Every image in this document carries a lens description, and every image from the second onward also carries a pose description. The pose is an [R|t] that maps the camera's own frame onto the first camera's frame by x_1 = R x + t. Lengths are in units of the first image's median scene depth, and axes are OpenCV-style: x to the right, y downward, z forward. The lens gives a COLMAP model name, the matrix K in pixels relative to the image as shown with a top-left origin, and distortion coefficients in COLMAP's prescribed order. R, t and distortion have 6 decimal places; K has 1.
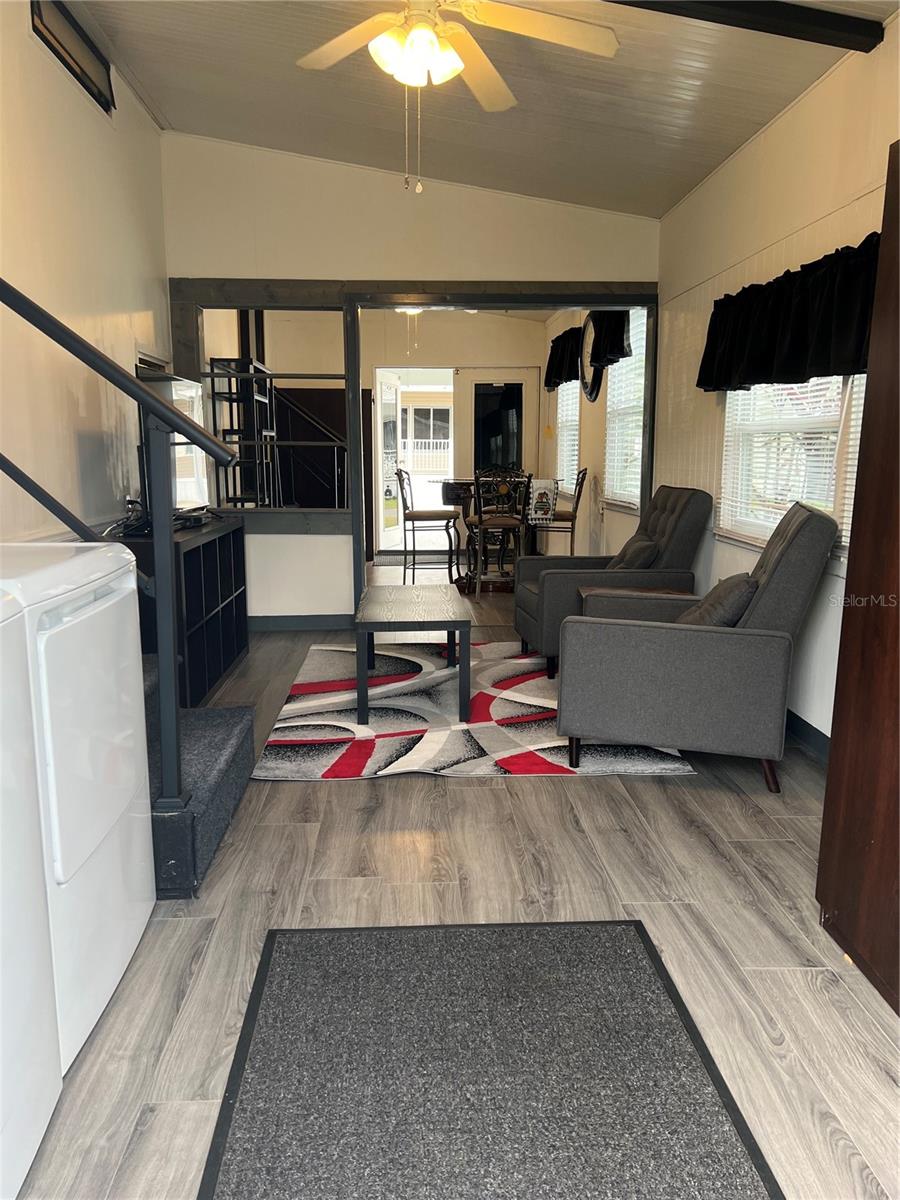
lens RADIAL K [[912.7, 0, 450.0], [0, 912.7, 600.0], [0, 0, 1]] dist [0.025975, -0.009331]
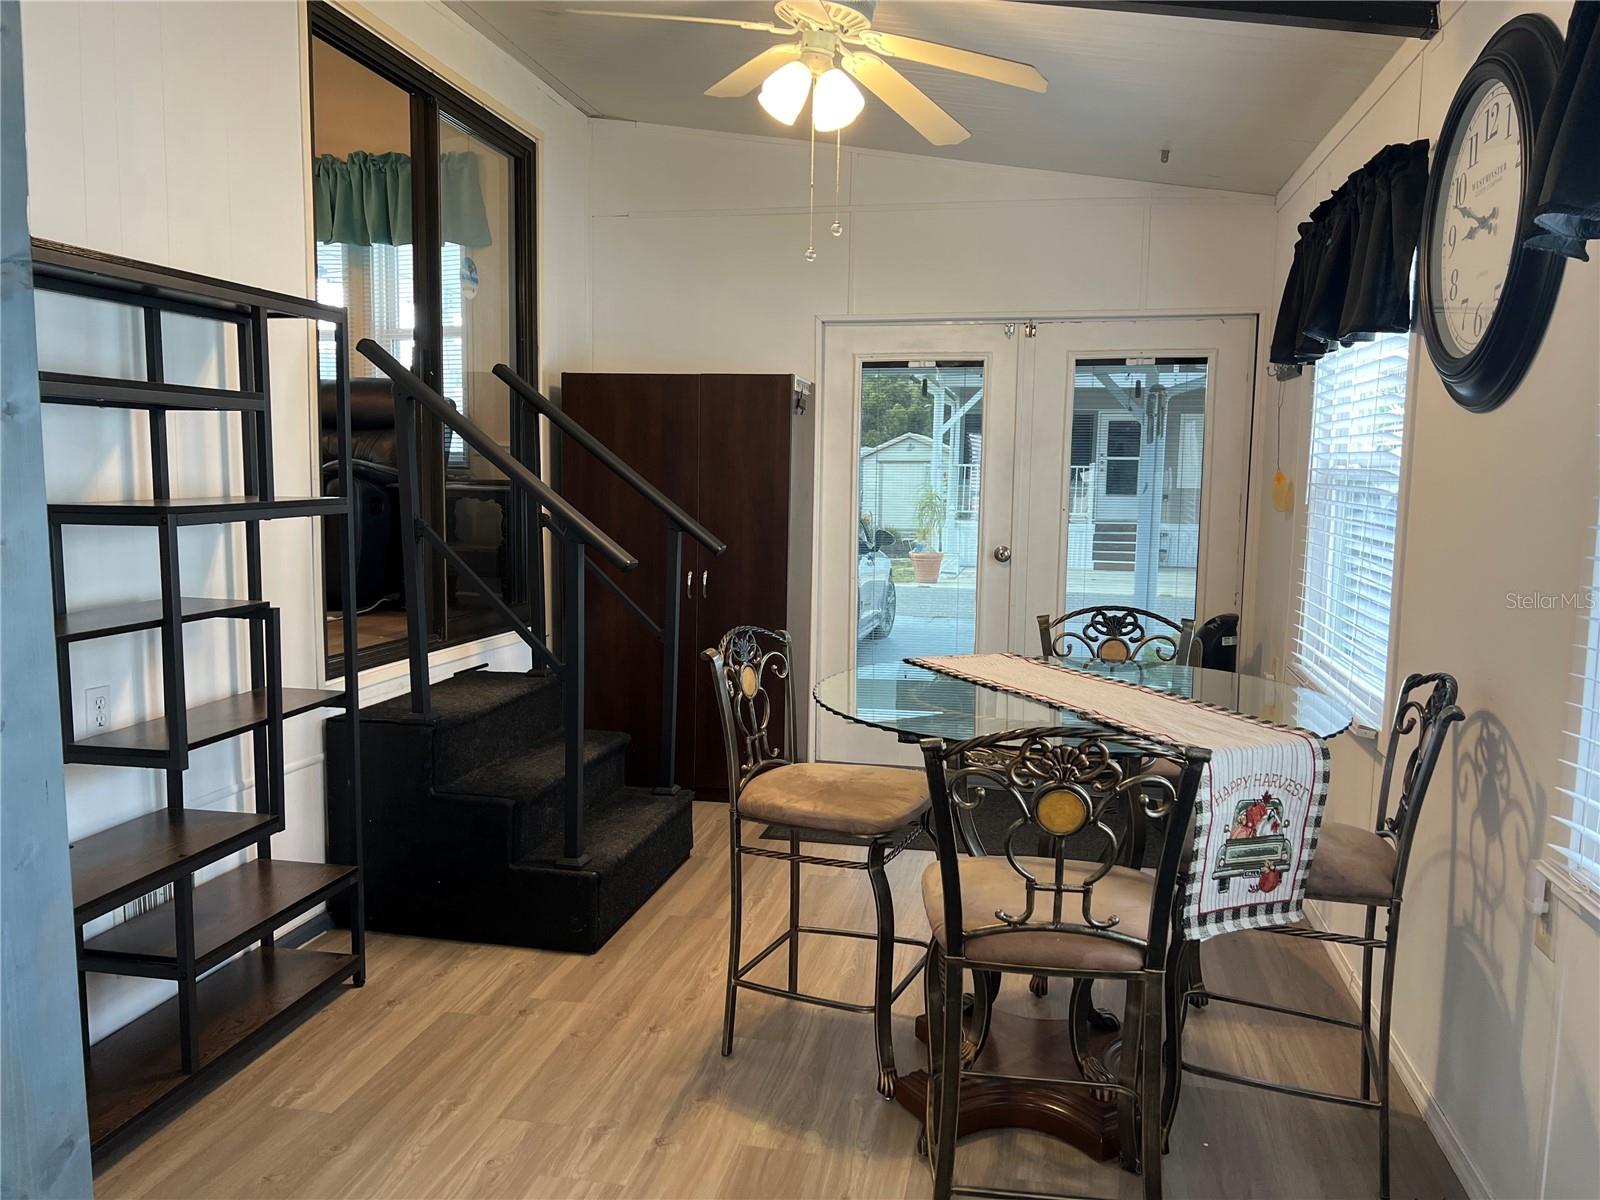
lens RADIAL K [[1216.9, 0, 800.0], [0, 1216.9, 600.0], [0, 0, 1]] dist [0.025975, -0.009331]
pose [[0.968245, 0.041032, -0.246613, 0.058143], [-0.054622, 0.997328, -0.048517, -0.133563], [0.243964, 0.060447, 0.967899, 0.612482]]
